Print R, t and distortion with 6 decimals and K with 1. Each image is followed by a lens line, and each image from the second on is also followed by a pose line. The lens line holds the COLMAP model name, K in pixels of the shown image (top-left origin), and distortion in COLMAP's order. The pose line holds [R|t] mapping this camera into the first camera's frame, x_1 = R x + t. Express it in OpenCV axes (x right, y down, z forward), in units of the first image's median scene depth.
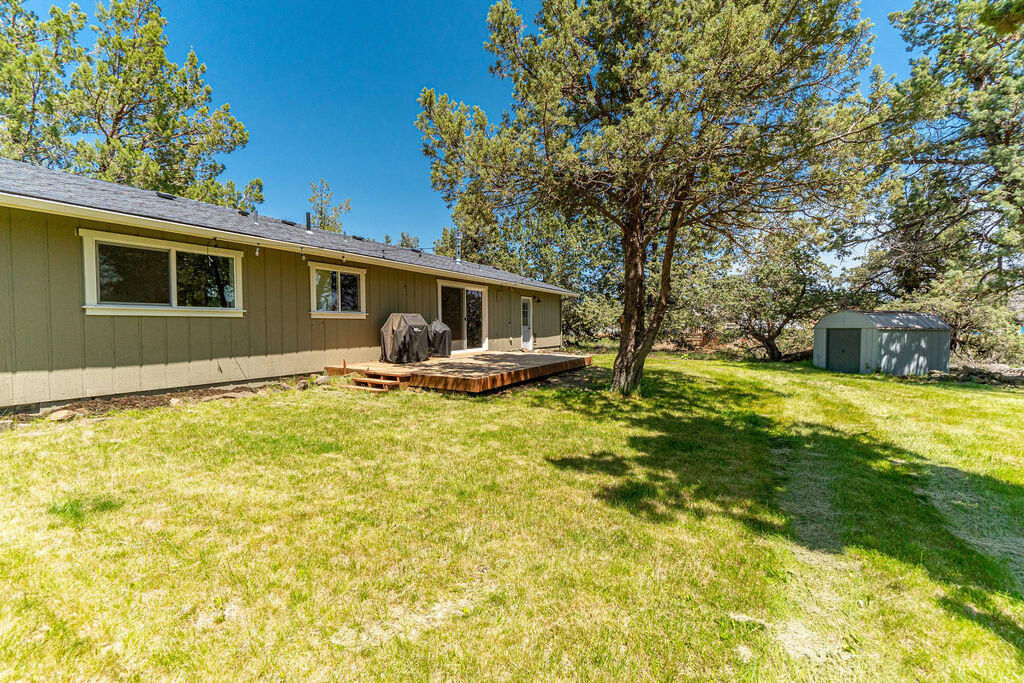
lens RADIAL K [[445.7, 0, 514.2], [0, 445.7, 333.4], [0, 0, 1]] dist [-0.001258, -0.000194]
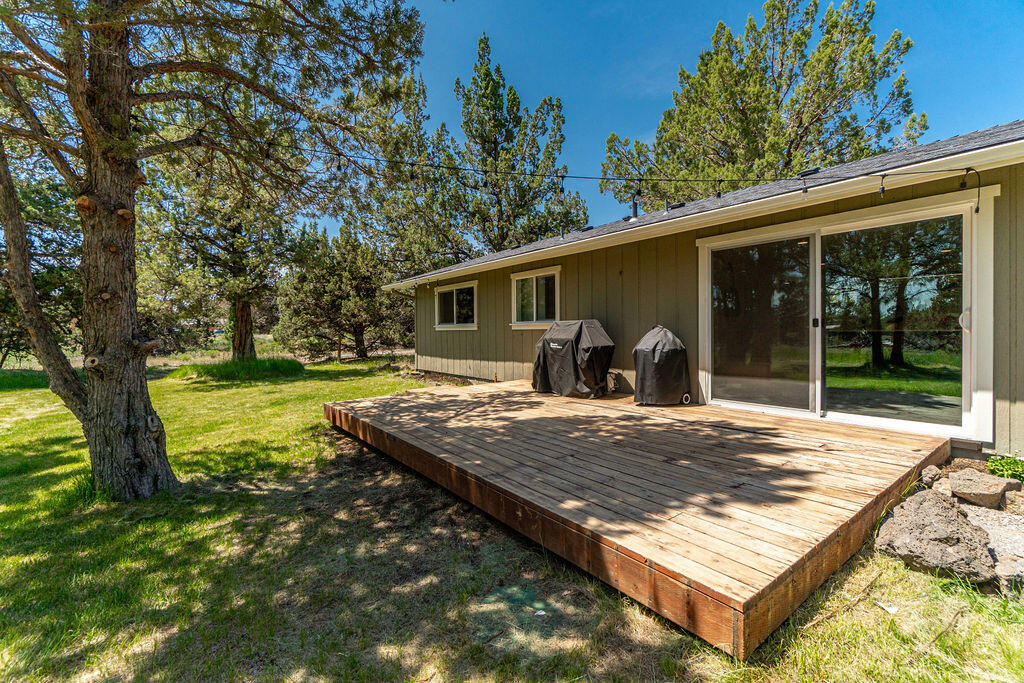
lens RADIAL K [[463.7, 0, 517.9], [0, 463.7, 343.3], [0, 0, 1]] dist [0.001196, 0.000092]
pose [[-0.432469, 0.020418, -0.901418, 0.365411], [-0.016269, 0.999404, 0.030442, -0.026583], [0.901502, 0.027830, -0.431879, 1.094662]]
